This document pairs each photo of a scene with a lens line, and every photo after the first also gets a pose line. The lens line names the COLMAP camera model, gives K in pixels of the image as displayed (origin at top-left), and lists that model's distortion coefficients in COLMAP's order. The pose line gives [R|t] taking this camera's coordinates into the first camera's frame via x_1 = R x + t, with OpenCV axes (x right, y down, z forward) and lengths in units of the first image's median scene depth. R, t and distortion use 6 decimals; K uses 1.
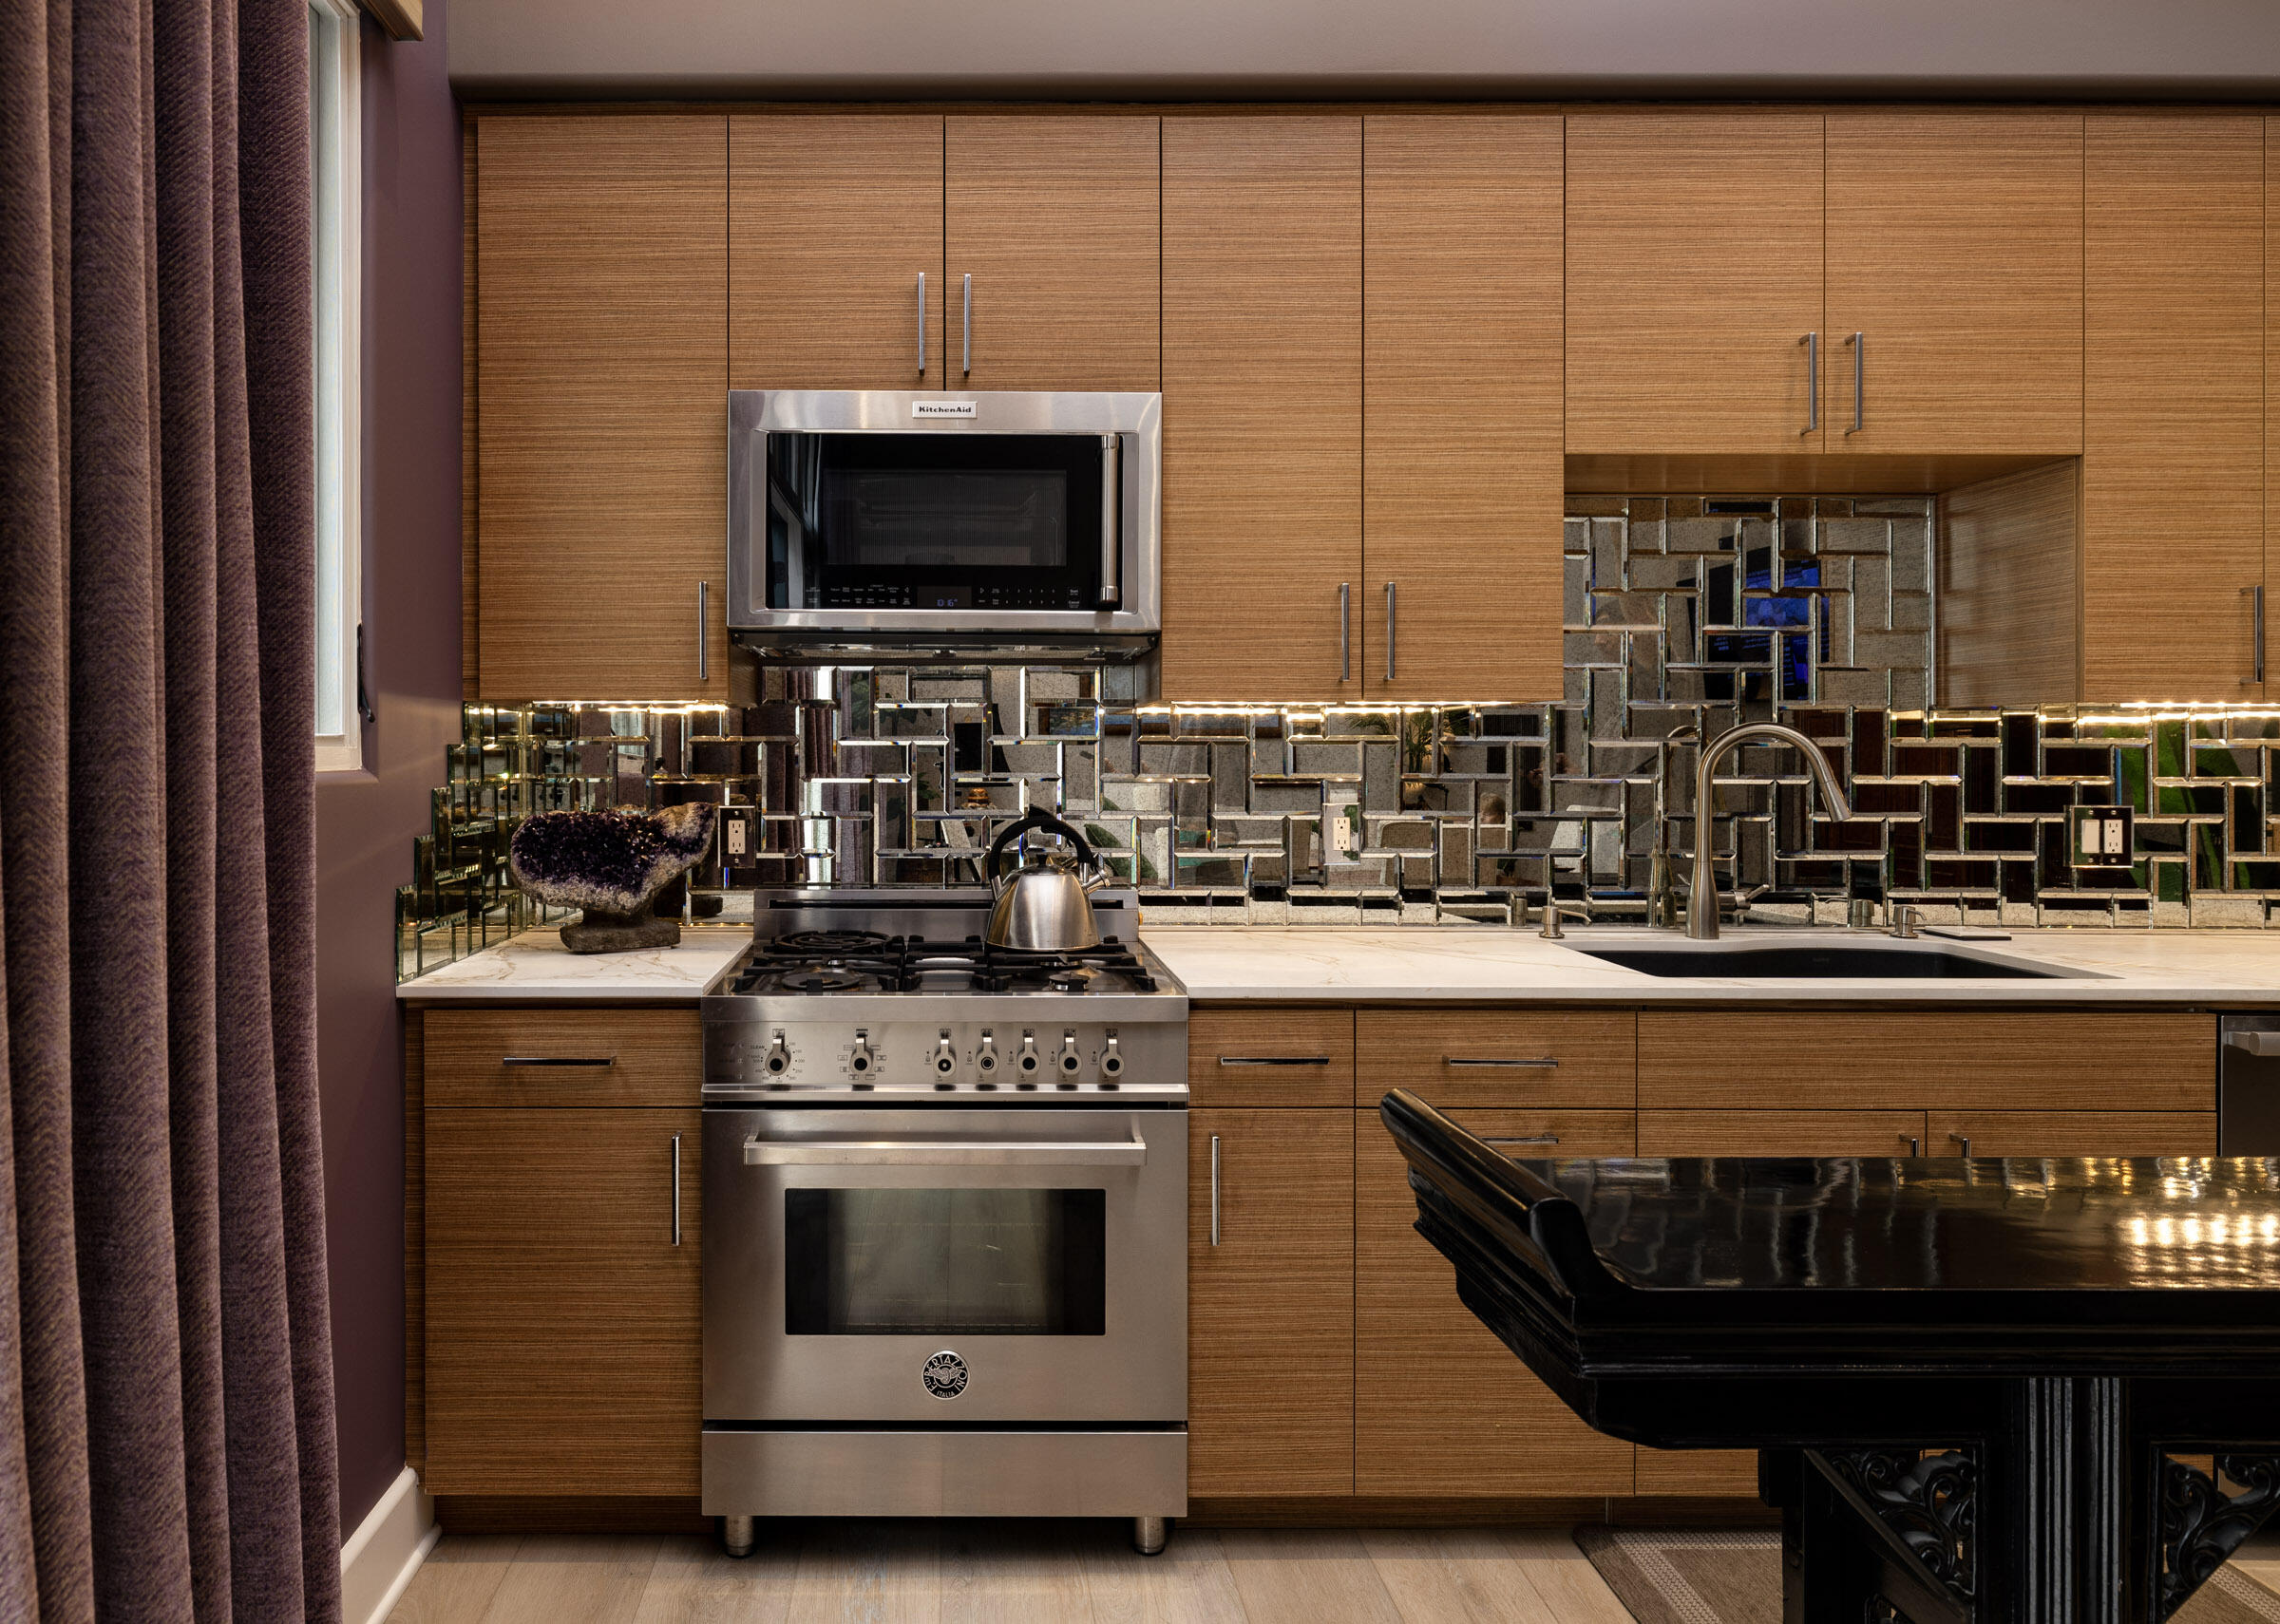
lens RADIAL K [[1421.6, 0, 962.6], [0, 1421.6, 748.4], [0, 0, 1]] dist [-0.005315, -0.000987]
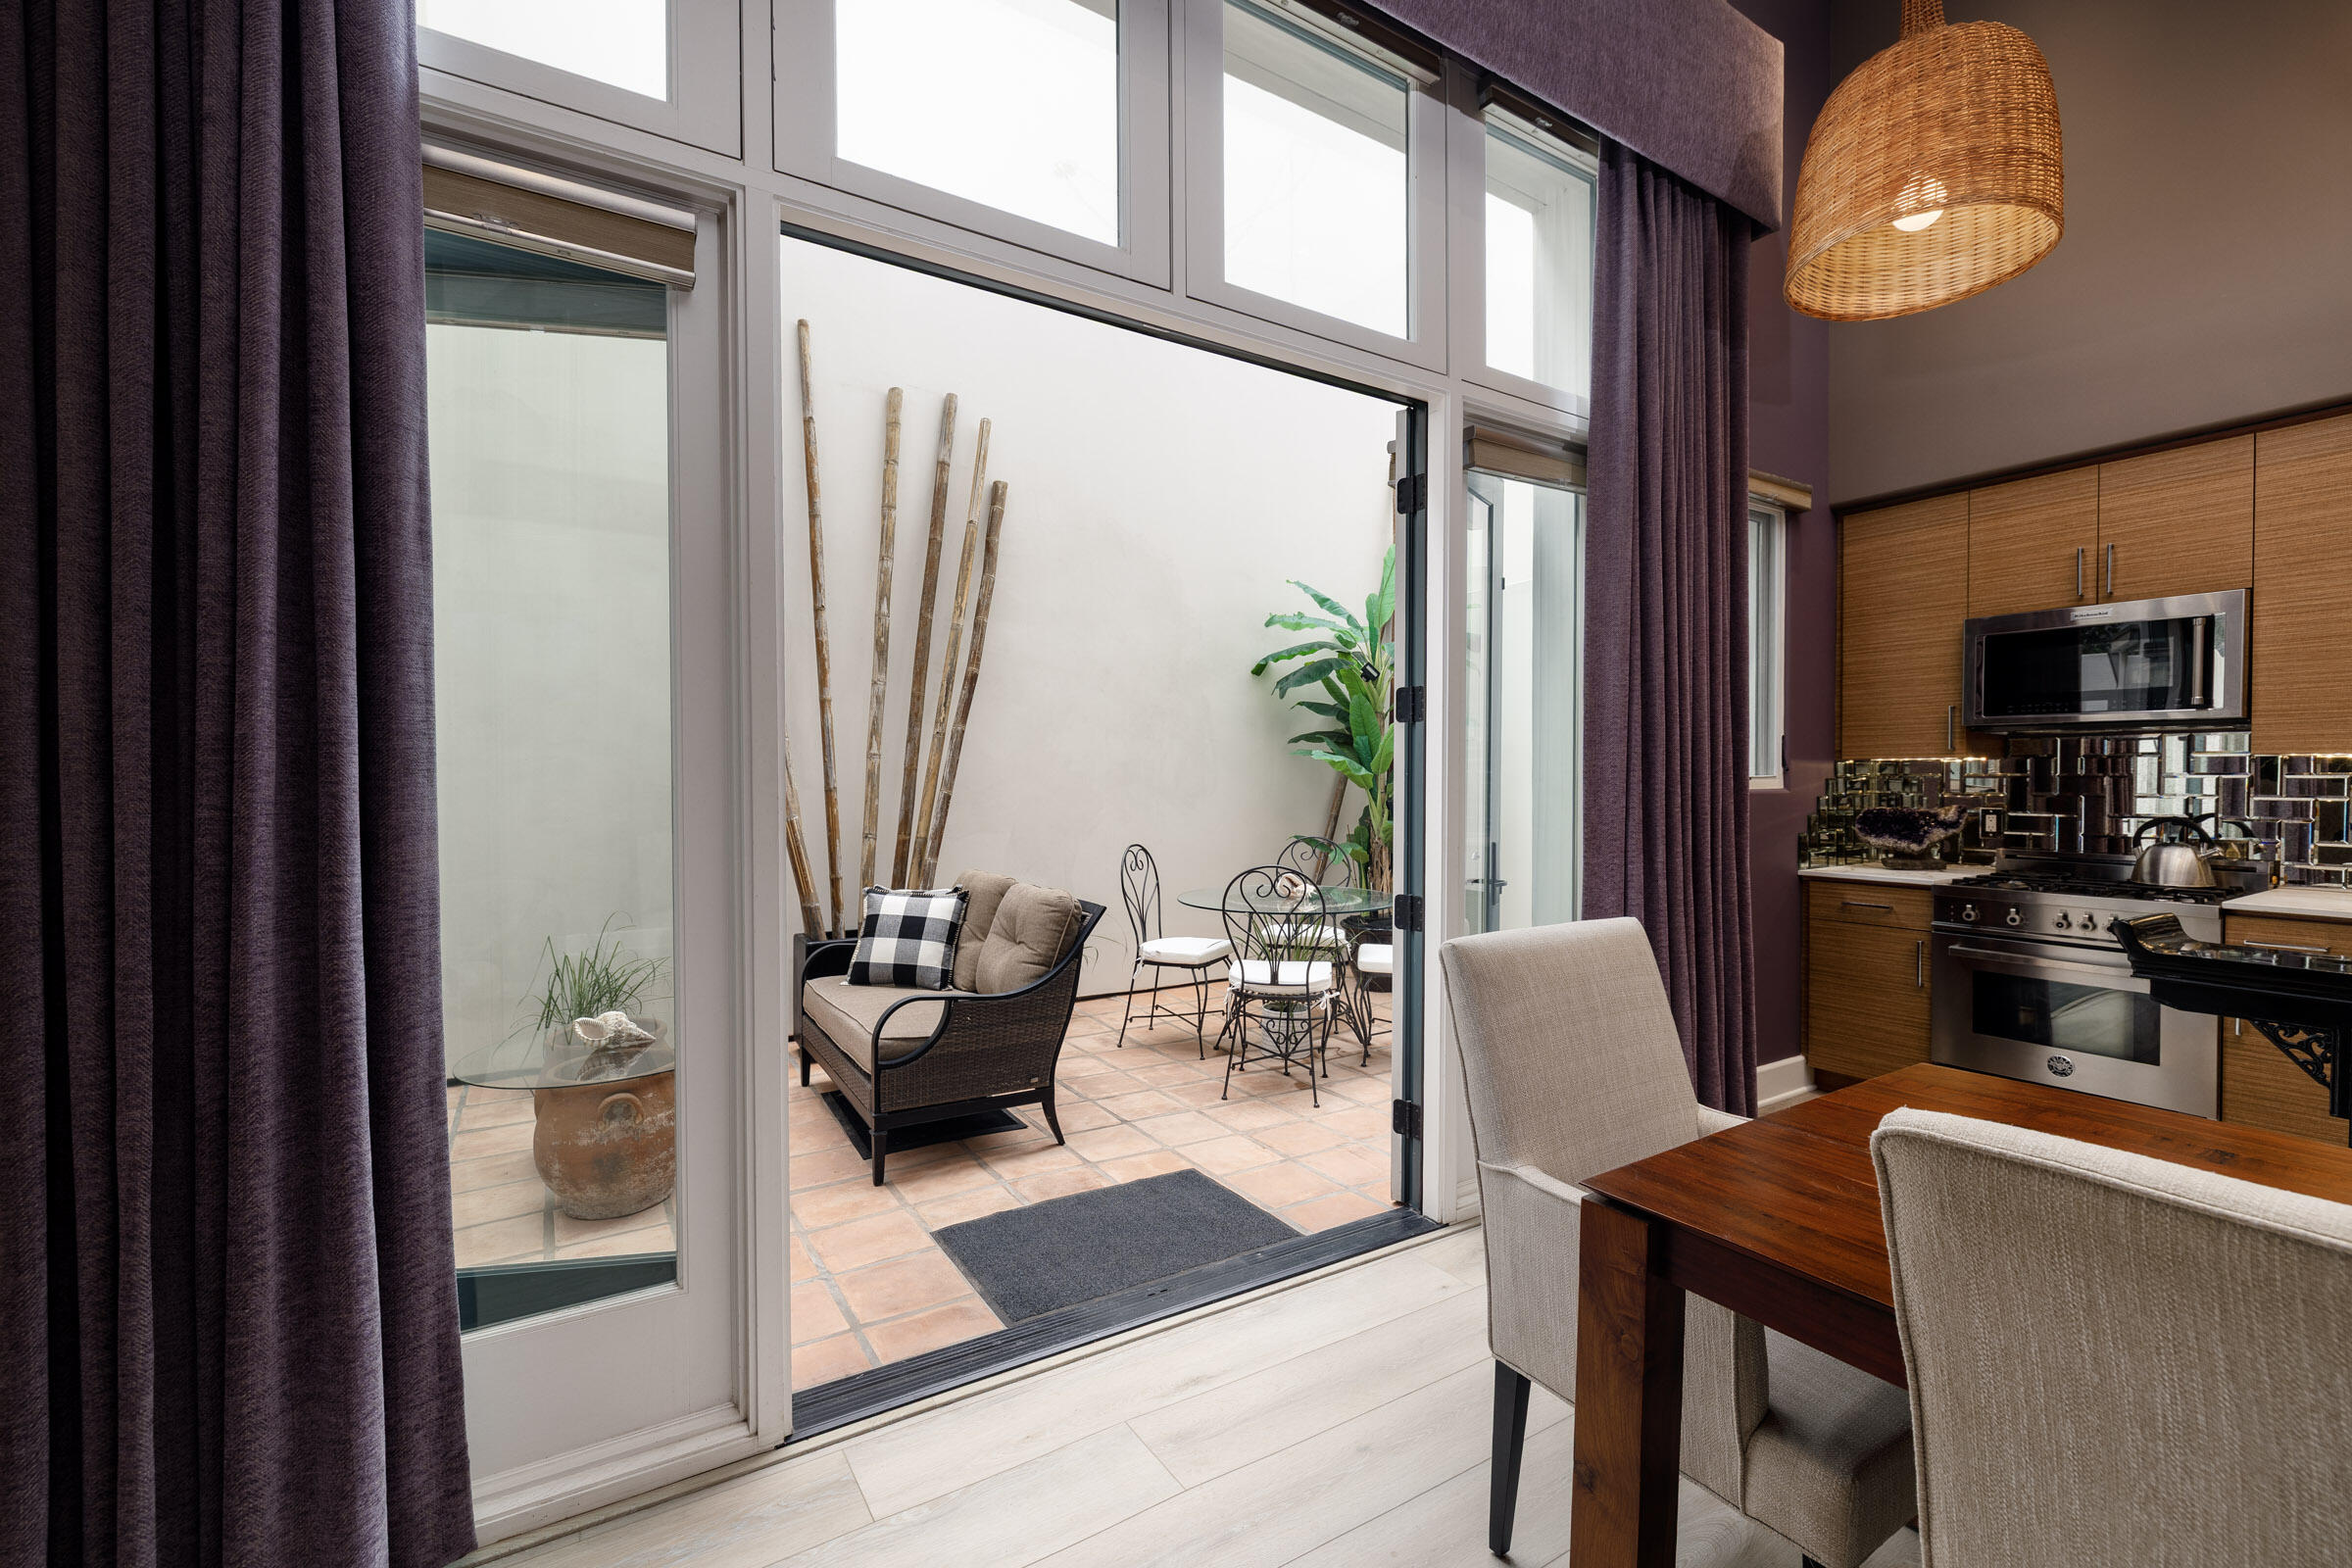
lens RADIAL K [[983.4, 0, 1183.0], [0, 983.4, 799.2], [0, 0, 1]] dist [-0.002638, 0.000405]
pose [[0.532775, 0.017854, -0.846068, 0.479491], [0.005271, 0.999688, 0.024415, -0.014093], [0.846240, -0.017467, 0.532515, -0.840462]]
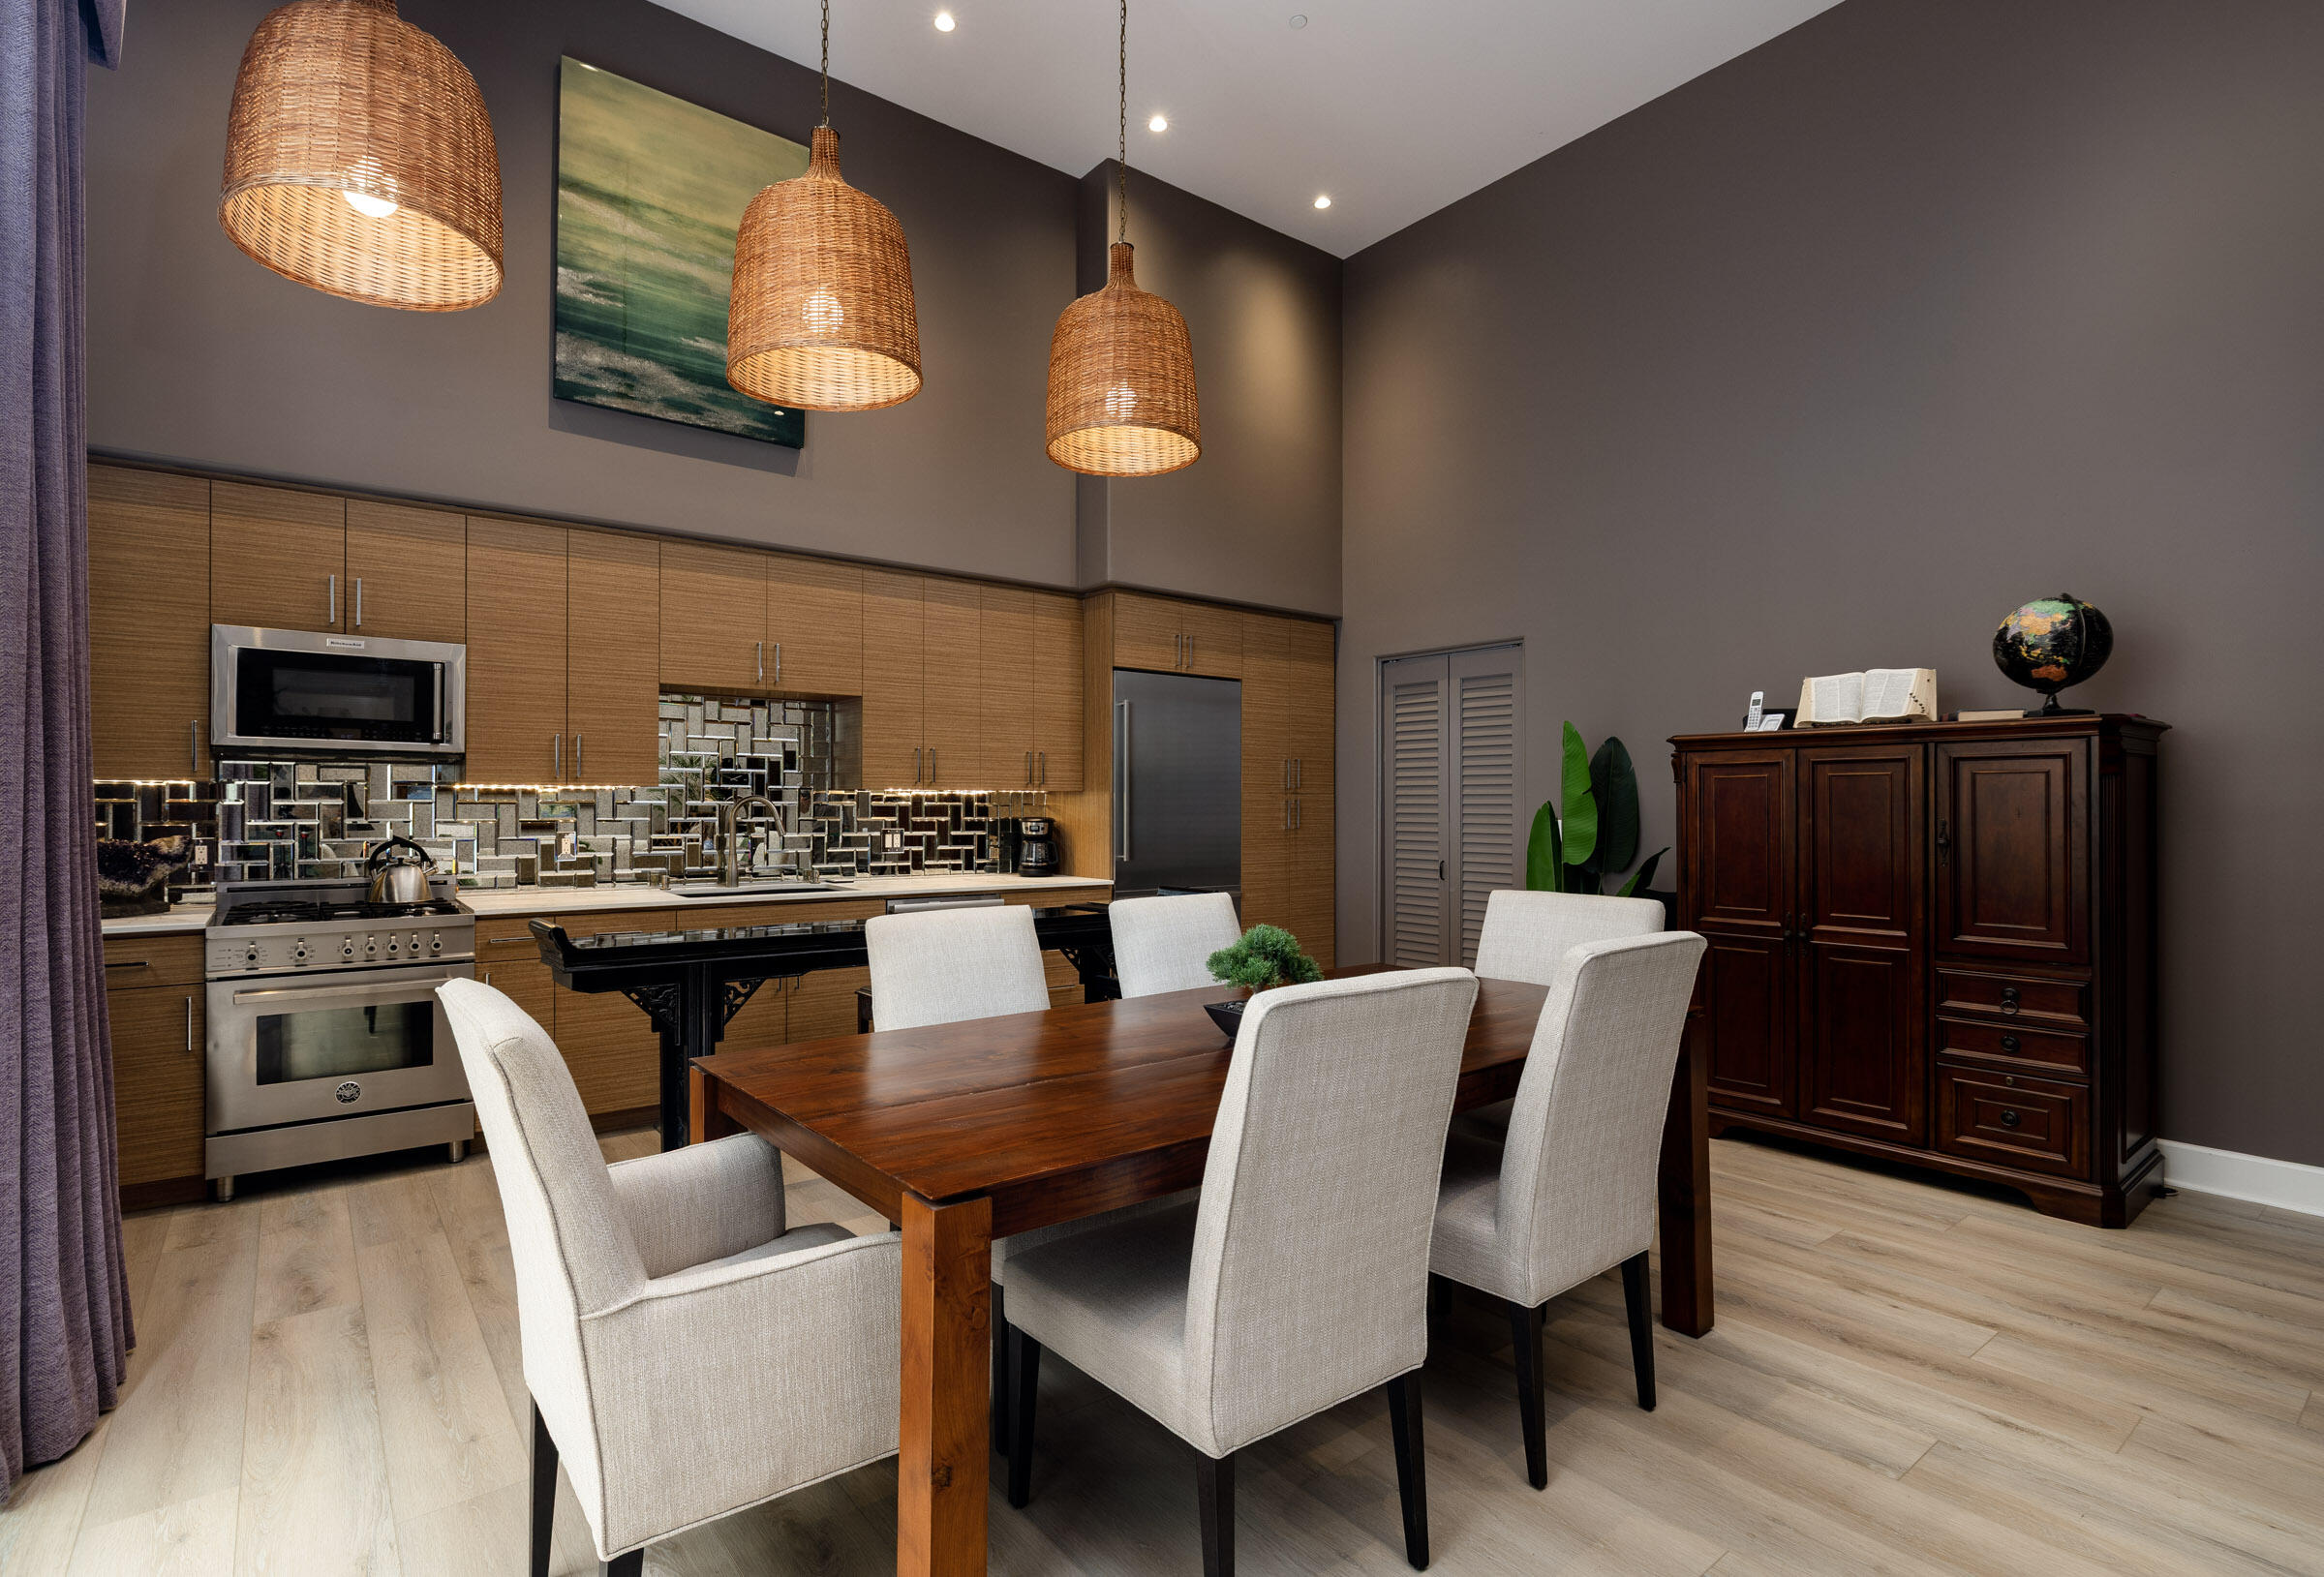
lens RADIAL K [[1087.3, 0, 1082.5], [0, 1087.3, 801.4], [0, 0, 1]] dist [0.000774, 0.000435]
pose [[0.815998, 0.002522, 0.578049, -0.052144], [-0.003287, 0.999995, 0.000277, -0.011288], [-0.578045, -0.002126, 0.816002, -0.903906]]
